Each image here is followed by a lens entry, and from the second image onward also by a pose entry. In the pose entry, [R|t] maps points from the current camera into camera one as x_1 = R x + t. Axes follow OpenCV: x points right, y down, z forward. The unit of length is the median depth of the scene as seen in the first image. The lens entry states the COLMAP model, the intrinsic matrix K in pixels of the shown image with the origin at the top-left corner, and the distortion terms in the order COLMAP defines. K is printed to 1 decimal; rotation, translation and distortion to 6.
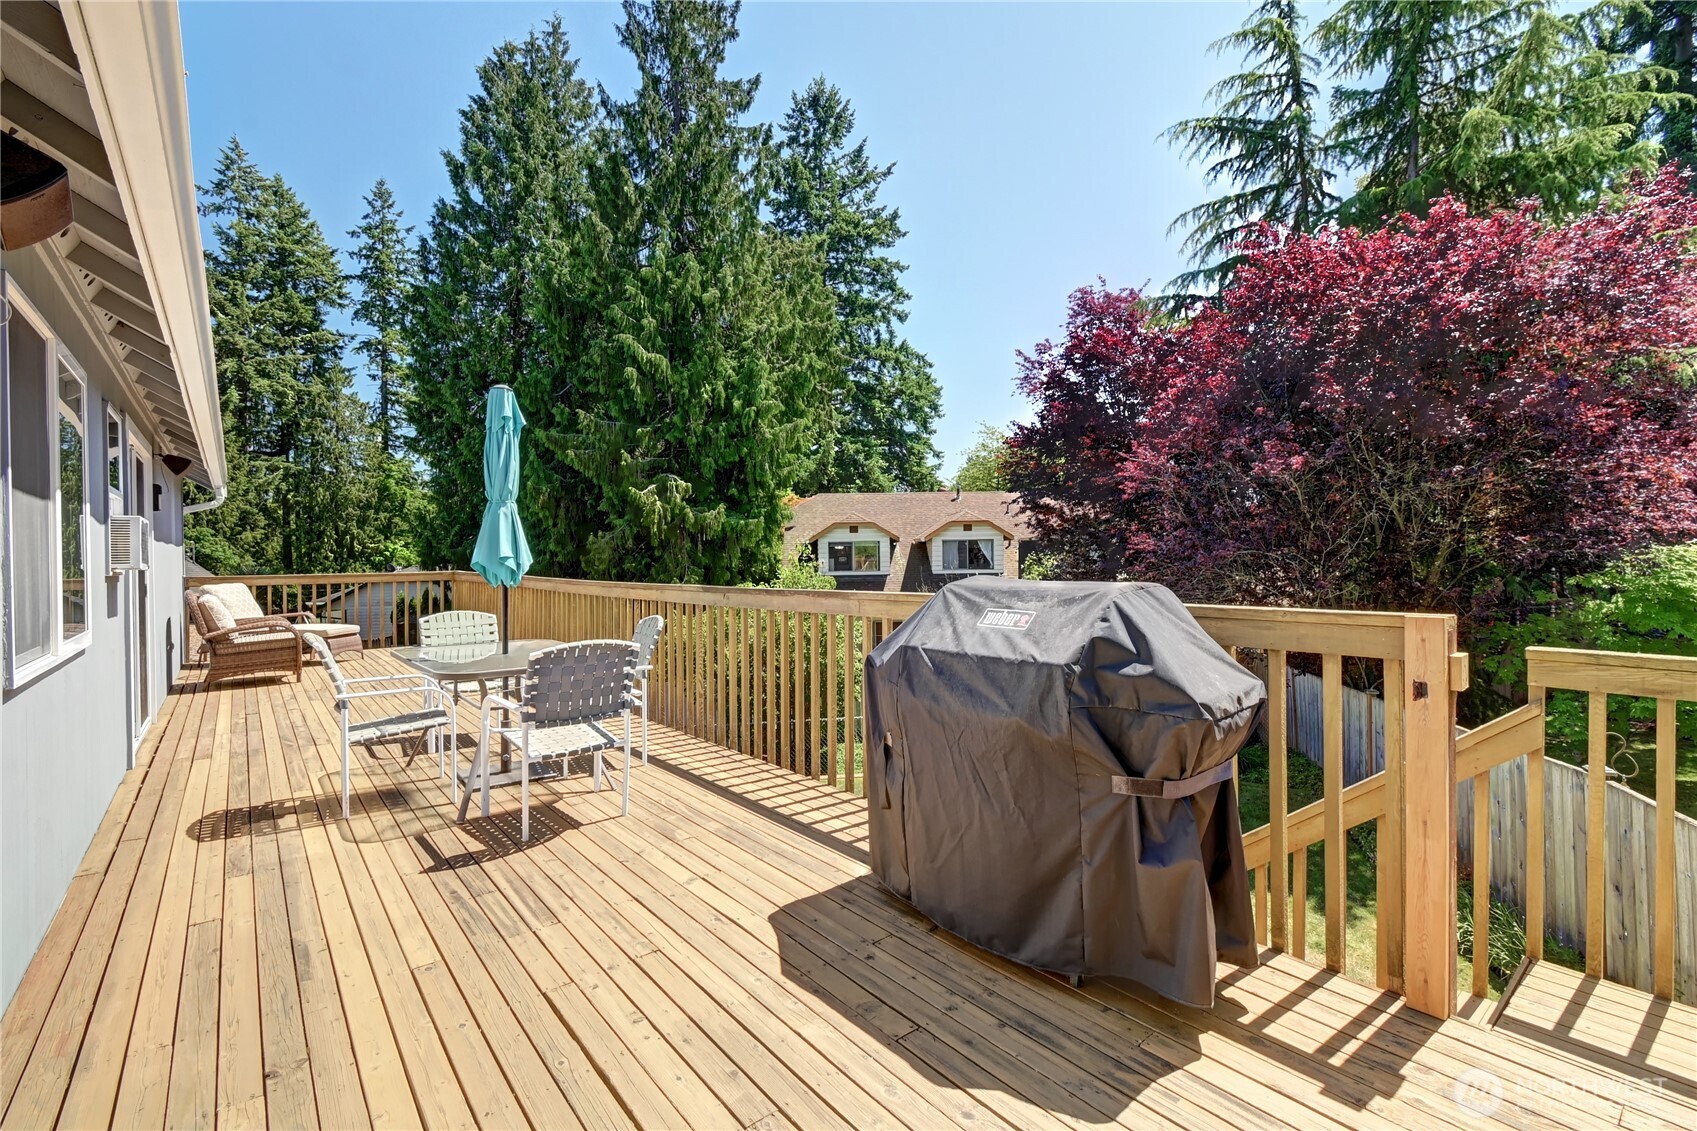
lens RADIAL K [[749.7, 0, 839.2], [0, 749.7, 554.5], [0, 0, 1]] dist [0.005941, -0.002965]
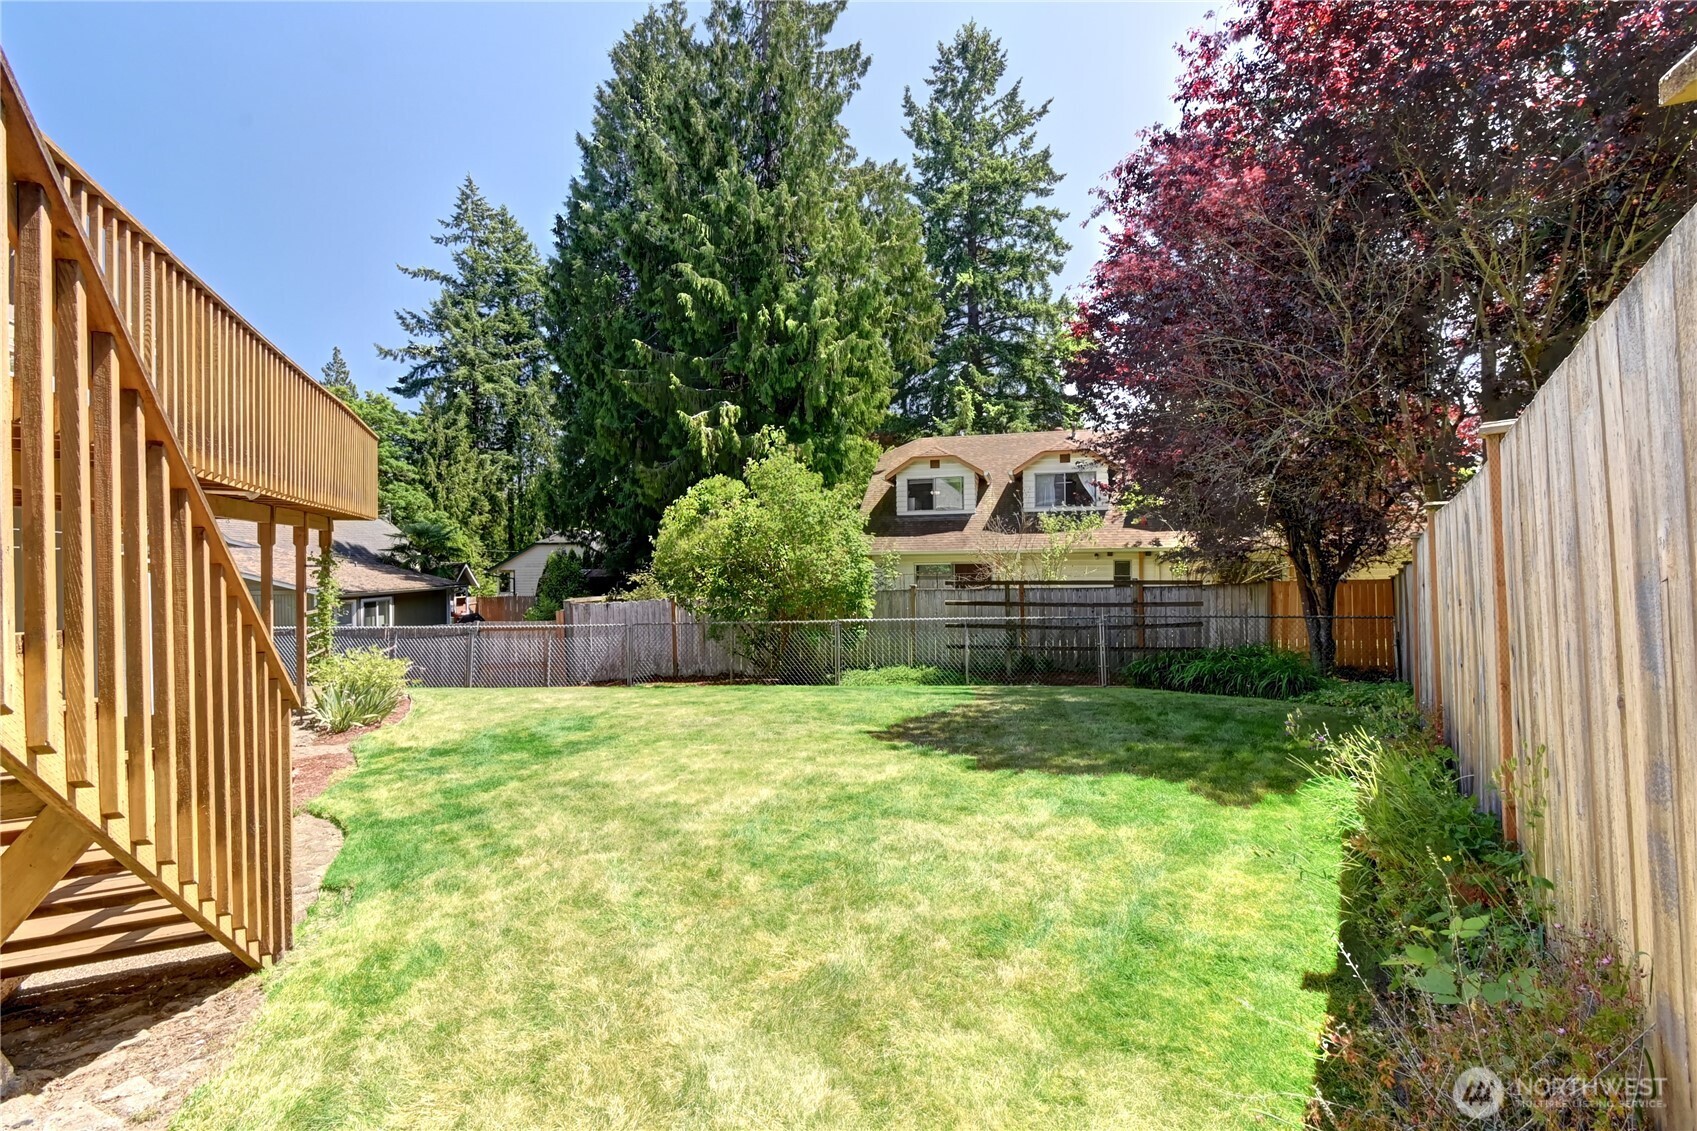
lens RADIAL K [[749.7, 0, 858.9], [0, 749.7, 571.0], [0, 0, 1]] dist [0.005941, -0.002965]
pose [[0.964041, 0.004785, -0.265709, 0.094143], [-0.003270, 0.999976, 0.006142, 0.049589], [0.265732, -0.005052, 0.964034, 0.047851]]
